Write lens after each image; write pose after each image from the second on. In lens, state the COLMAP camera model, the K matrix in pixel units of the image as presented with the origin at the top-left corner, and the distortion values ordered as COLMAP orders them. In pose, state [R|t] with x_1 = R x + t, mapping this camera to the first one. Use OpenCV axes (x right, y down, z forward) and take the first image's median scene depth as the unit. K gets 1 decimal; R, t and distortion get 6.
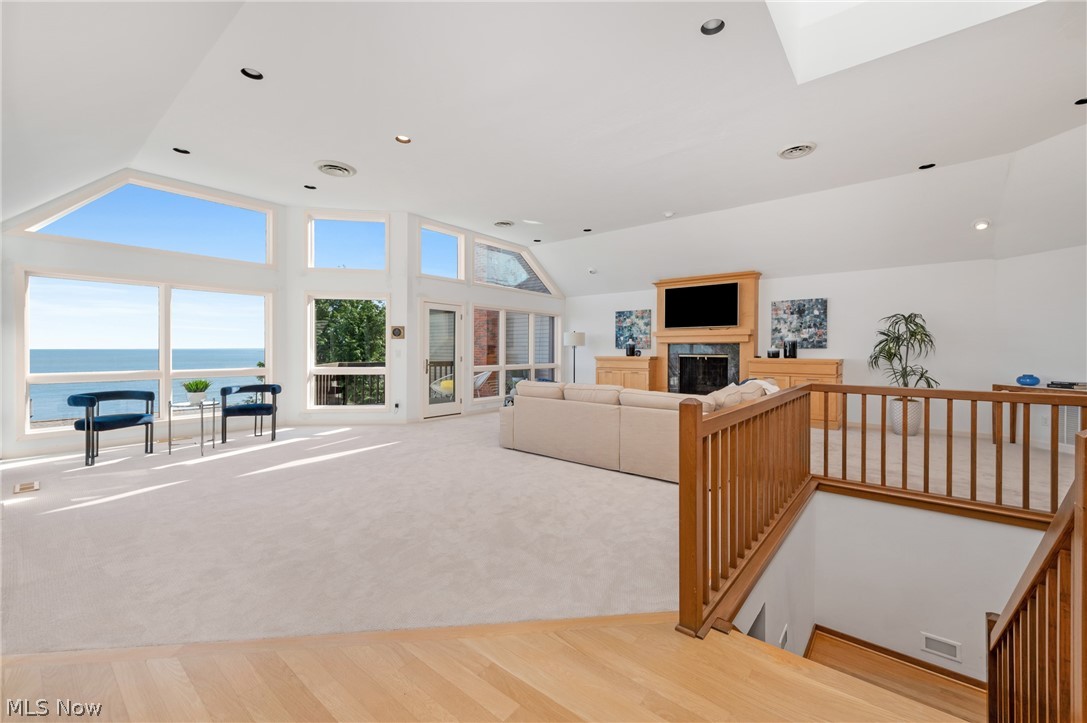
lens RADIAL K [[439.6, 0, 550.1], [0, 439.6, 352.8], [0, 0, 1]] dist [0.010086, -0.000176]
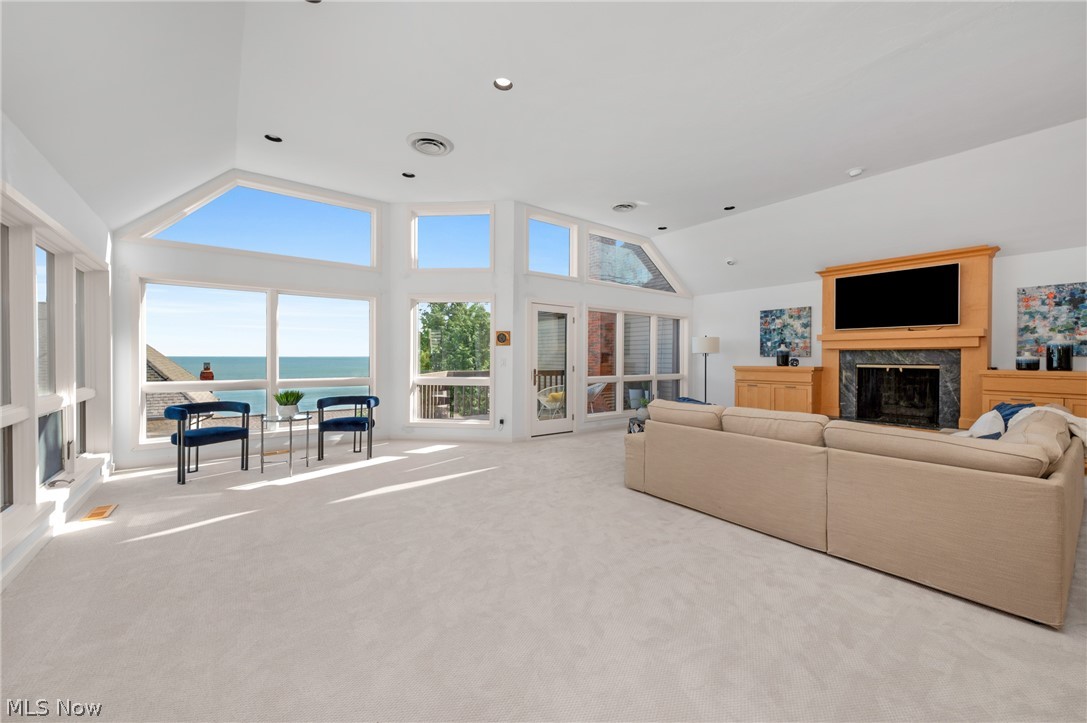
lens RADIAL K [[428.6, 0, 555.4], [0, 428.6, 359.1], [0, 0, 1]] dist [0.001148, -0.000195]
pose [[0.972436, 0.001232, -0.233168, -0.042960], [-0.002098, 0.999992, -0.003464, -0.001806], [0.233161, 0.003857, 0.972430, 0.184008]]
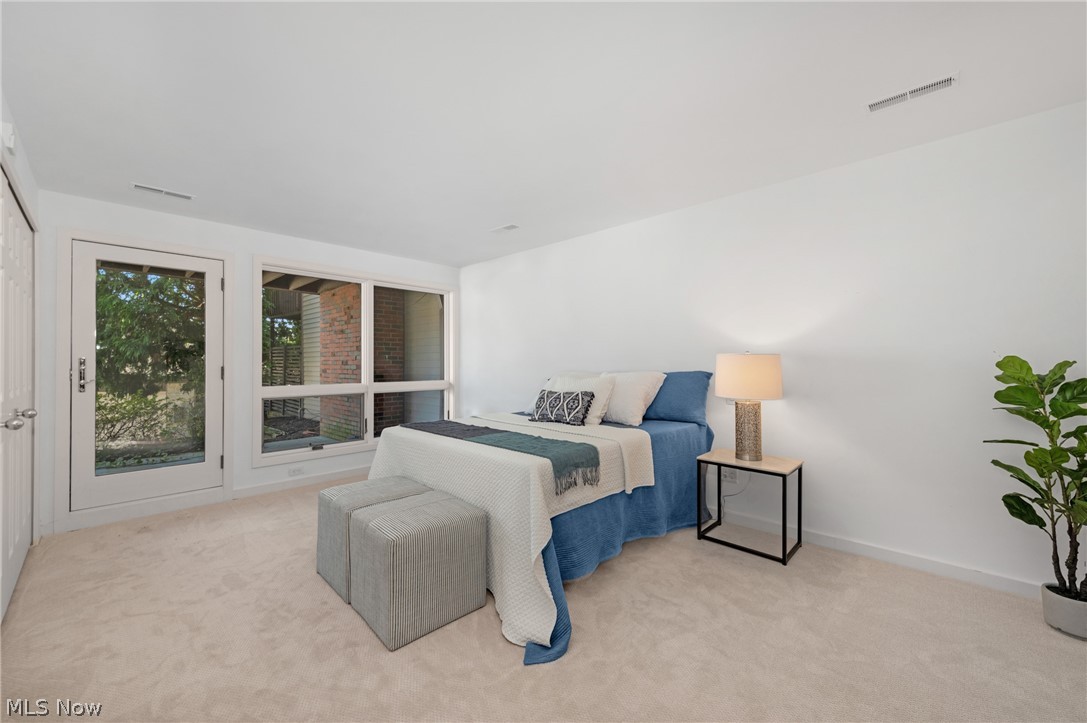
lens RADIAL K [[428.6, 0, 555.4], [0, 428.6, 359.1], [0, 0, 1]] dist [0.001148, -0.000195]
pose [[0.996648, -0.001178, -0.081805, 0.260462], [0.000838, 0.999991, -0.004189, 0.000081], [0.081809, 0.004106, 0.996640, 0.675575]]
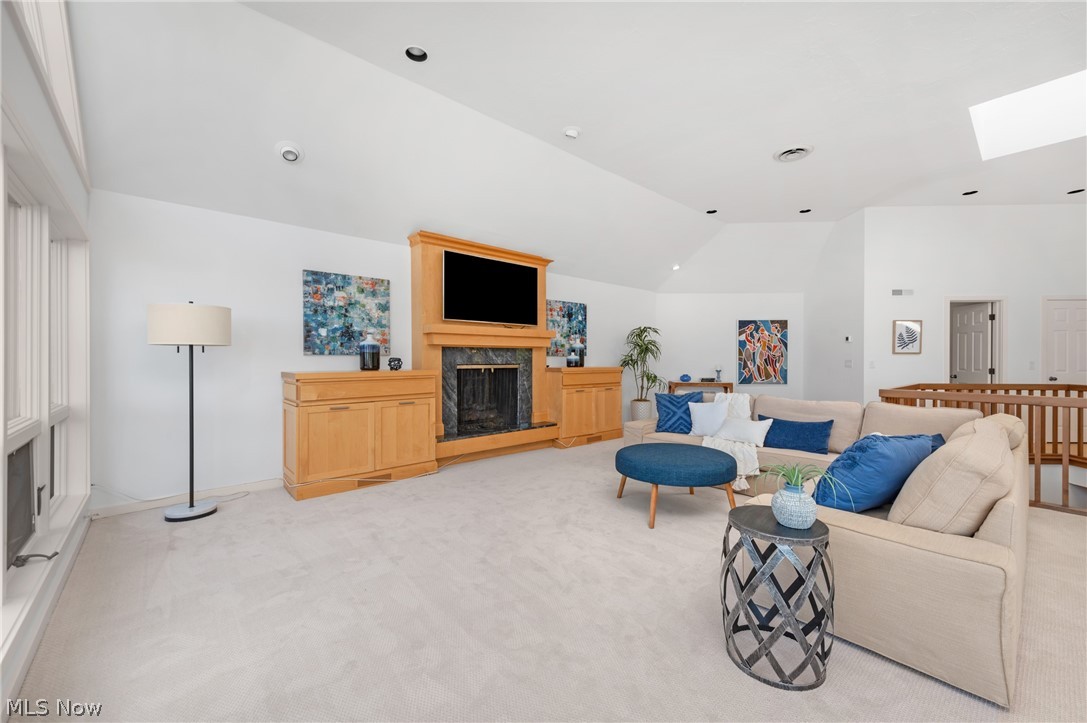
lens RADIAL K [[425.1, 0, 547.1], [0, 425.1, 359.9], [0, 0, 1]] dist [0.001537, 0.000008]
pose [[0.166087, -0.005804, 0.986094, -0.291511], [0.004260, 0.999978, 0.005168, -0.006527], [-0.986102, 0.003343, 0.166108, 0.880484]]
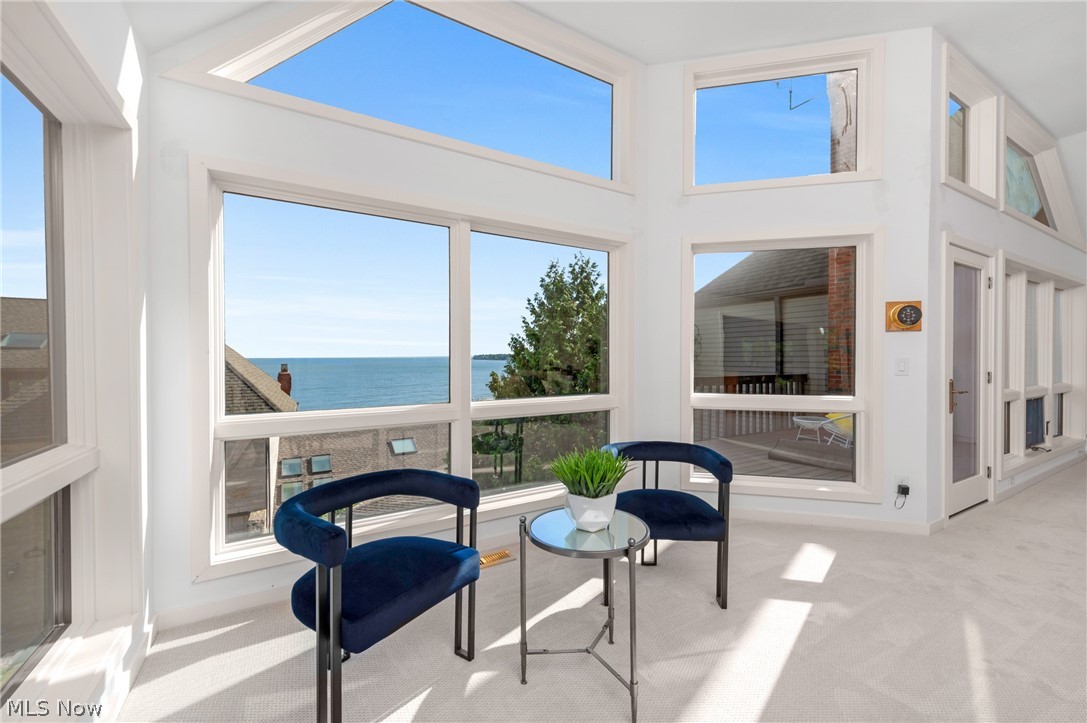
lens RADIAL K [[432.3, 0, 557.1], [0, 432.3, 361.1], [0, 0, 1]] dist [0.000595, -0.000037]
pose [[0.941890, 0.000794, -0.335922, -0.481562], [-0.000450, 0.999999, 0.001101, -0.003673], [0.335923, -0.000886, 0.941889, 0.467880]]
